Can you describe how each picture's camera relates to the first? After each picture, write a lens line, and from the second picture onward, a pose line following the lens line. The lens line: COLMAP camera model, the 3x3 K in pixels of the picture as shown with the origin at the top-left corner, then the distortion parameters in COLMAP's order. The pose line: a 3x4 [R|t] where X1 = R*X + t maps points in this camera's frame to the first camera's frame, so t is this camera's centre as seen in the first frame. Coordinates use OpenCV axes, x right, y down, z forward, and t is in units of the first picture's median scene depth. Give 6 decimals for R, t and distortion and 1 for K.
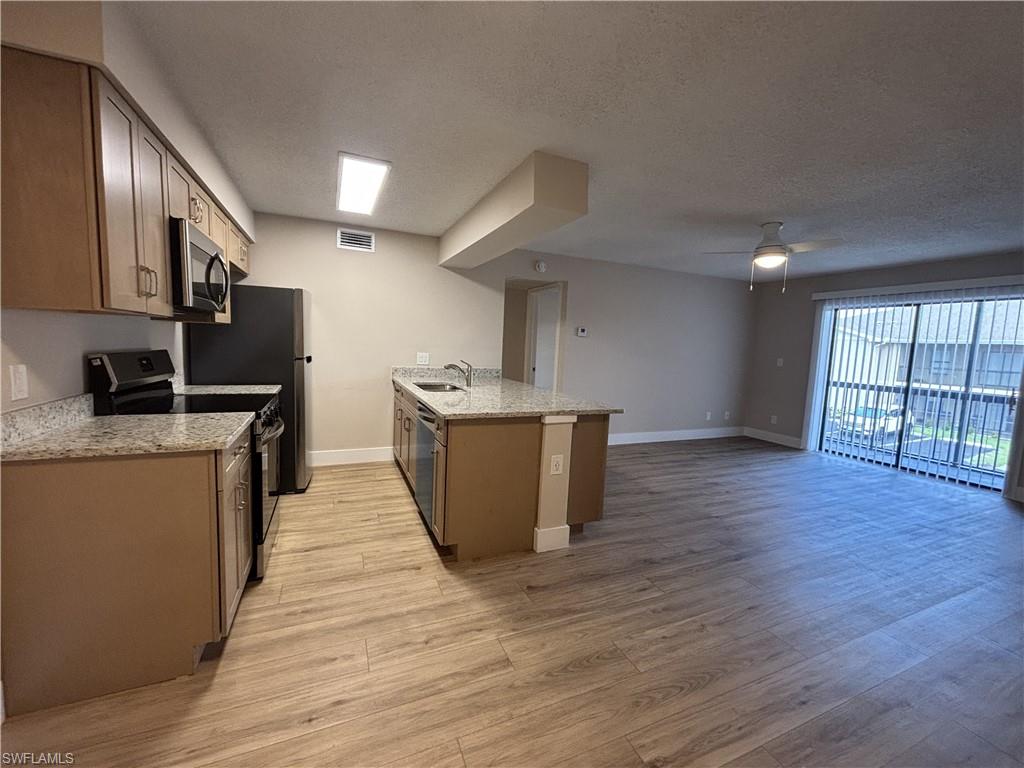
lens RADIAL K [[413.1, 0, 513.1], [0, 413.1, 387.2], [0, 0, 1]] dist [0.002310, -0.000091]
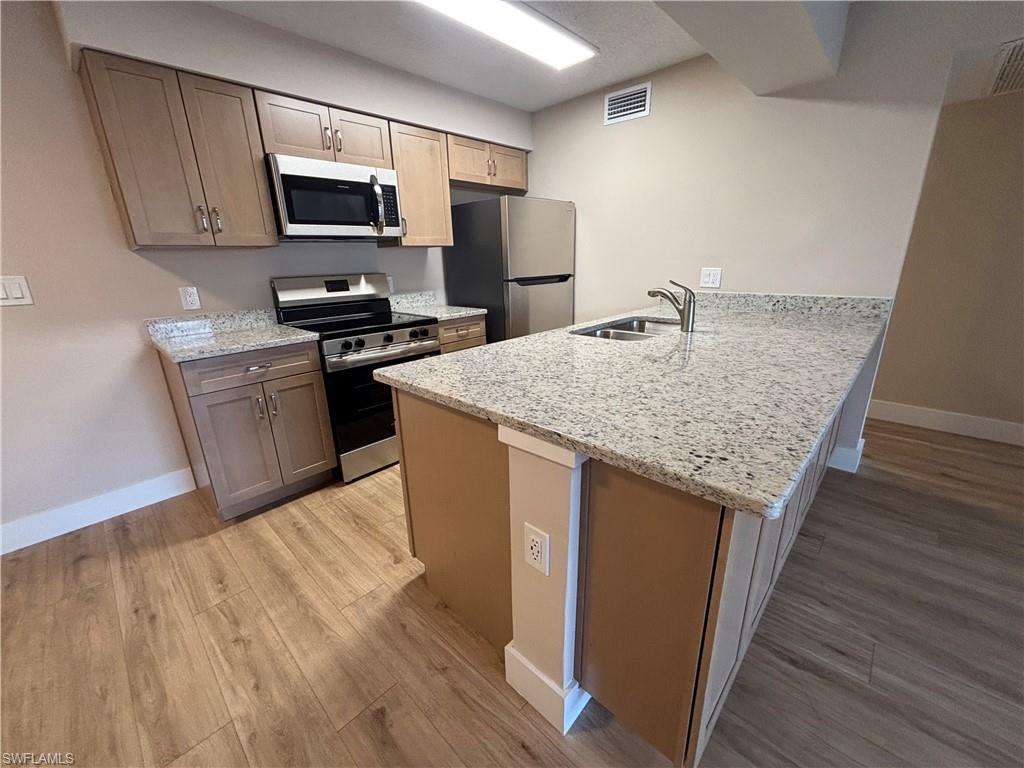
lens RADIAL K [[413.1, 0, 511.2], [0, 413.1, 379.1], [0, 0, 1]] dist [0.002310, -0.000091]
pose [[0.384296, 0.211948, -0.898552, 0.442582], [-0.047054, 0.976522, 0.210215, -0.061007], [0.922010, -0.038504, 0.385246, 0.850937]]
